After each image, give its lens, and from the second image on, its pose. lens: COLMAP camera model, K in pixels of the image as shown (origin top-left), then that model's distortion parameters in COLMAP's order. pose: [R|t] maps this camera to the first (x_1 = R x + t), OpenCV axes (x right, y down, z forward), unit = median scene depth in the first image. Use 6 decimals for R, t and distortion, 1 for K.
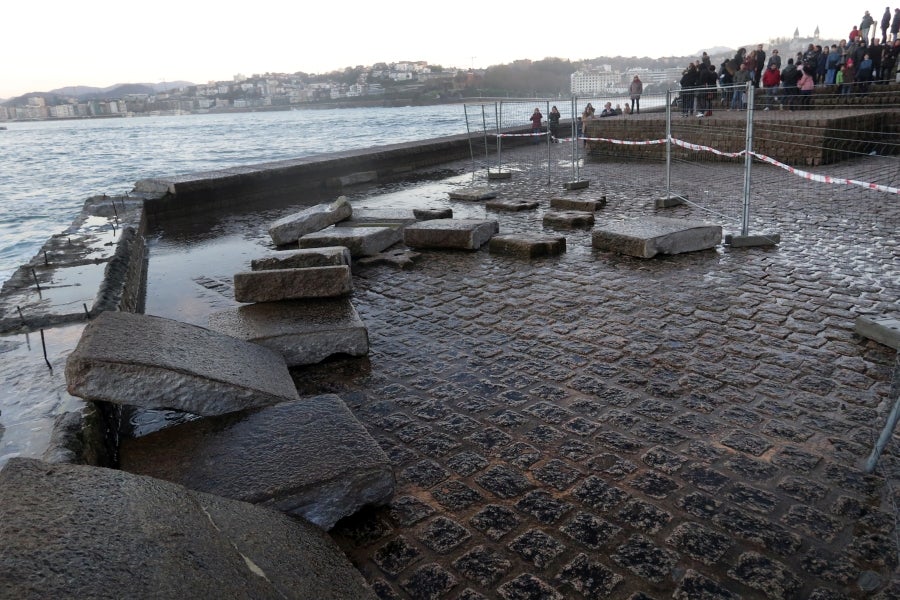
lens RADIAL K [[606.0, 0, 450.5], [0, 606.0, 300.9], [0, 0, 1]] dist [-0.032743, 0.009478]
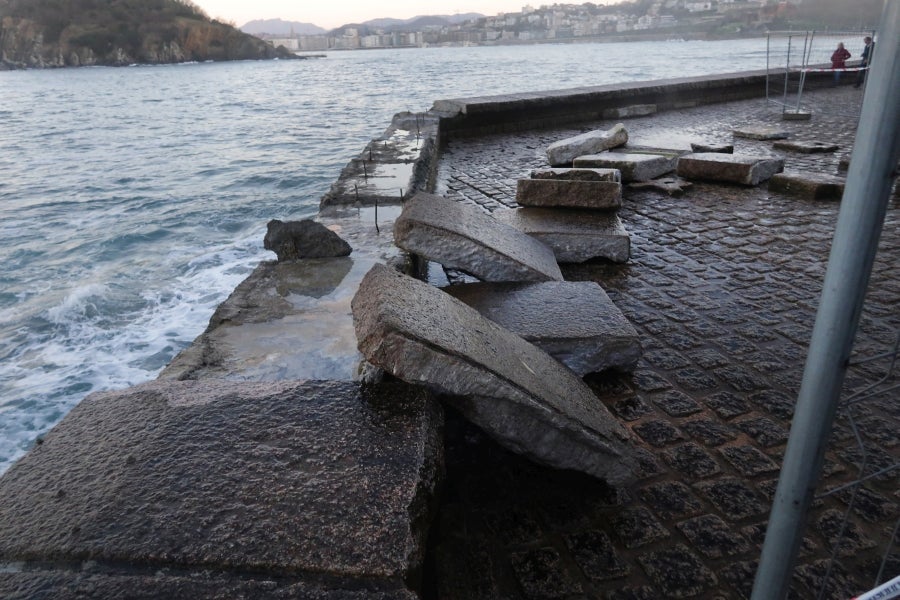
lens RADIAL K [[606.0, 0, 455.0], [0, 606.0, 301.6], [0, 0, 1]] dist [-0.032743, 0.009478]
pose [[0.910577, 0.167346, -0.377948, 0.002914], [-0.129321, 0.983814, 0.124039, 0.056956], [0.392588, -0.064070, 0.917480, -0.106882]]
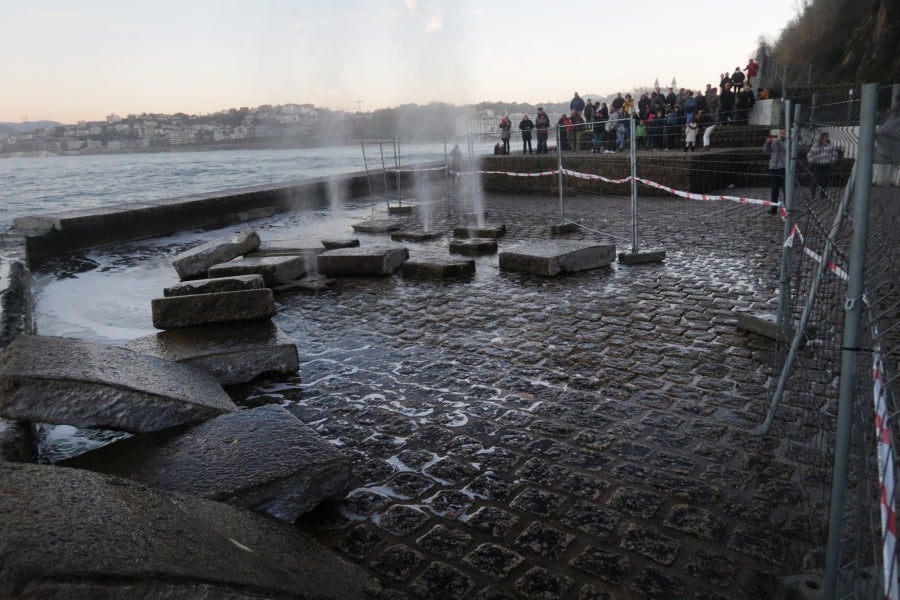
lens RADIAL K [[606.0, 0, 446.4], [0, 606.0, 303.6], [0, 0, 1]] dist [-0.032743, 0.009478]
pose [[0.985355, -0.037148, 0.166417, -0.050920], [0.047247, 0.997247, -0.057143, 0.040407], [-0.163836, 0.064169, 0.984398, -0.032897]]
